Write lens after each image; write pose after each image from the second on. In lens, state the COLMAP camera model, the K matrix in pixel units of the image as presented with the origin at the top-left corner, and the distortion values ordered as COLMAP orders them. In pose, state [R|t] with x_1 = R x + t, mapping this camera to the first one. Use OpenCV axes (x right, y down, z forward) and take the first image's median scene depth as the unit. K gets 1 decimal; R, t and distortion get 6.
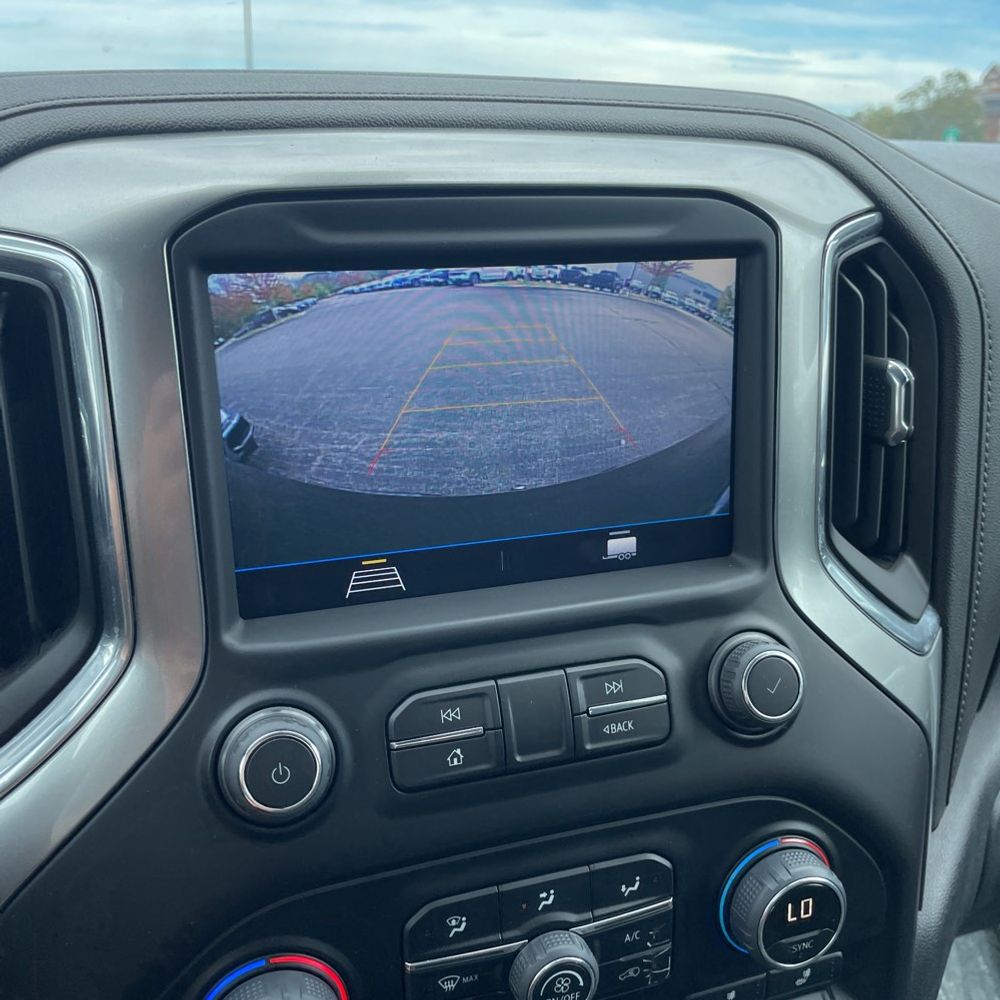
lens RADIAL K [[1017.2, 0, 512.1], [0, 1017.2, 506.2], [0, 0, 1]] dist [0.078520, -0.106304]
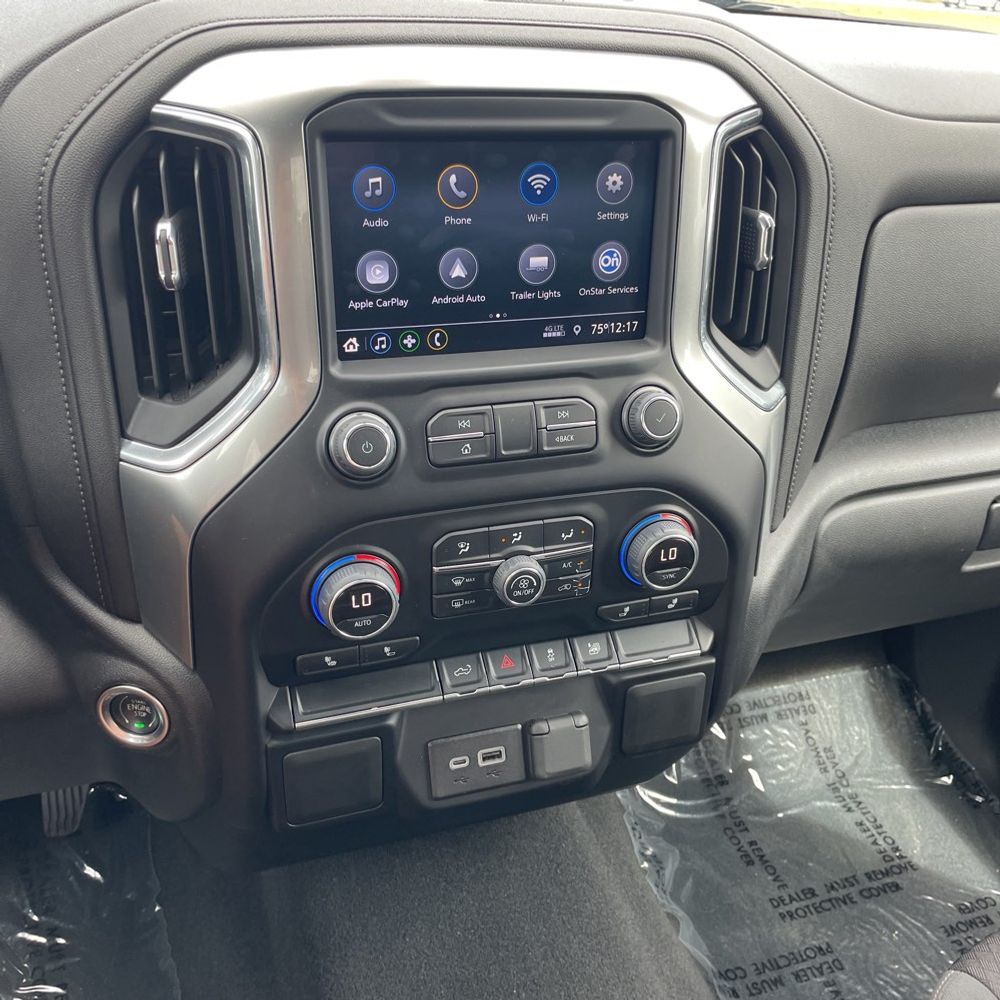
lens RADIAL K [[1017.2, 0, 512.1], [0, 1017.2, 506.2], [0, 0, 1]] dist [0.078520, -0.106304]
pose [[0.999133, 0.038253, 0.016448, -0.003550], [-0.040476, 0.984954, 0.168009, 0.049333], [-0.009773, -0.168529, 0.985648, -0.611714]]
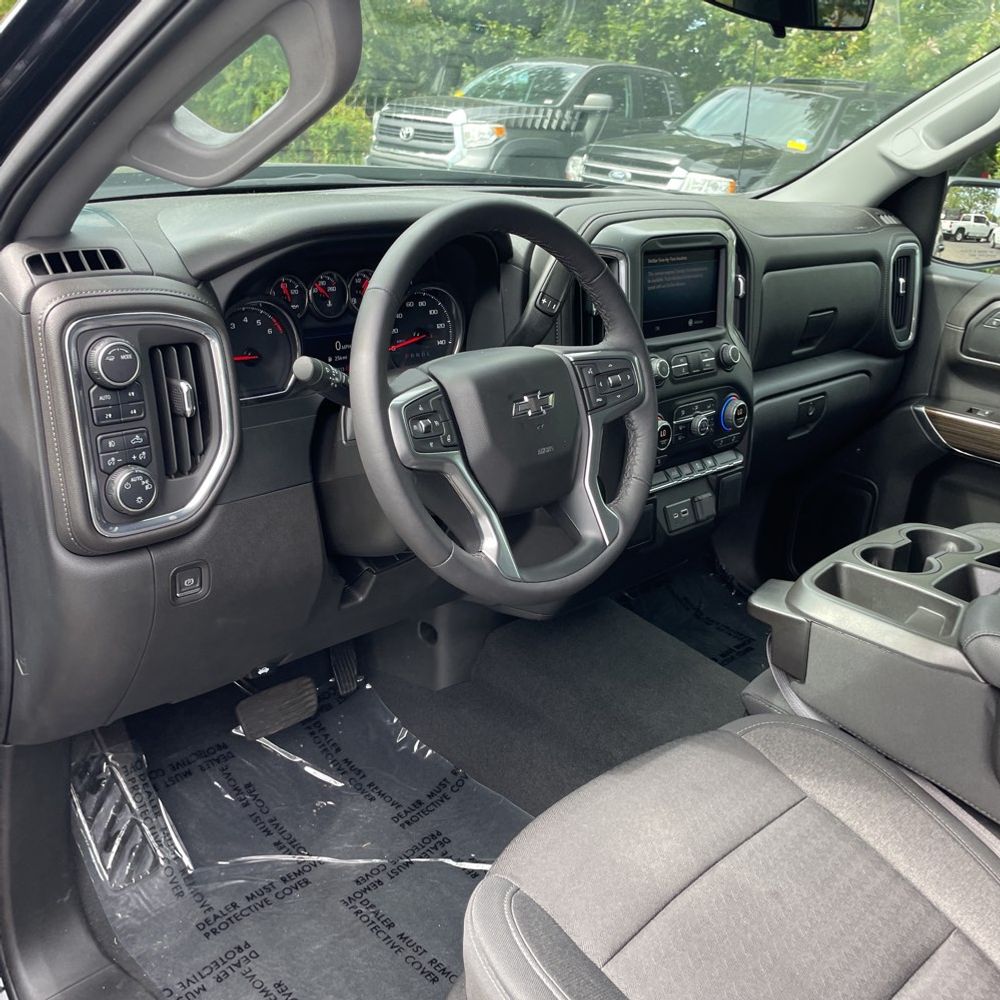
lens RADIAL K [[1017.2, 0, 512.1], [0, 1017.2, 506.2], [0, 0, 1]] dist [0.078520, -0.106304]
pose [[0.893785, -0.109267, 0.434981, -2.345753], [0.092112, 0.993915, 0.060402, 0.440339], [-0.438934, -0.013919, 0.898411, -2.258098]]
